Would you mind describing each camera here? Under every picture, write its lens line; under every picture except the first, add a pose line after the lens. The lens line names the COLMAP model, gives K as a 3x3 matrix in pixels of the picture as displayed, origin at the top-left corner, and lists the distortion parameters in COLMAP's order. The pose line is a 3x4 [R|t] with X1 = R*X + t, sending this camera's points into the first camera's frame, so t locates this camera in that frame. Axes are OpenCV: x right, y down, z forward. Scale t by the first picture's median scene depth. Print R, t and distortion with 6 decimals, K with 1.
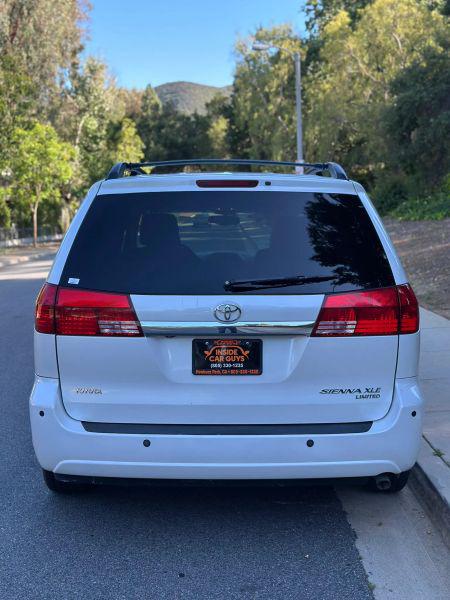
lens RADIAL K [[824.7, 0, 225.0], [0, 824.7, 300.0], [0, 0, 1]] dist [0.216537, -0.653989]
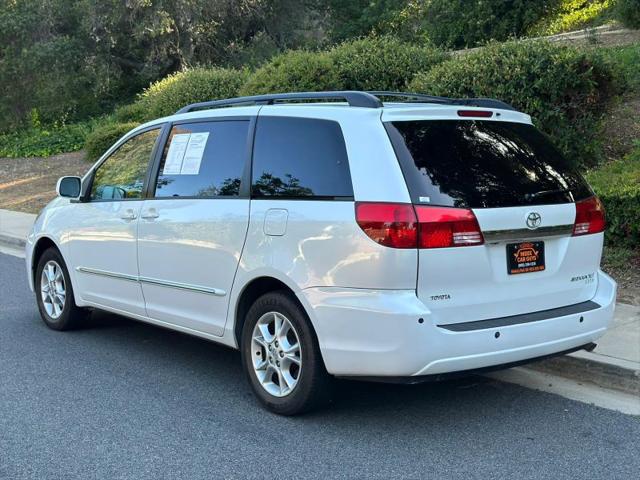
lens RADIAL K [[879.7, 0, 320.0], [0, 879.7, 240.0], [0, 0, 1]] dist [0.216537, -0.653989]
pose [[0.778481, -0.058947, 0.624894, -1.041451], [0.062681, 0.997905, 0.016047, 0.003773], [-0.624530, 0.026676, 0.780545, 0.174432]]
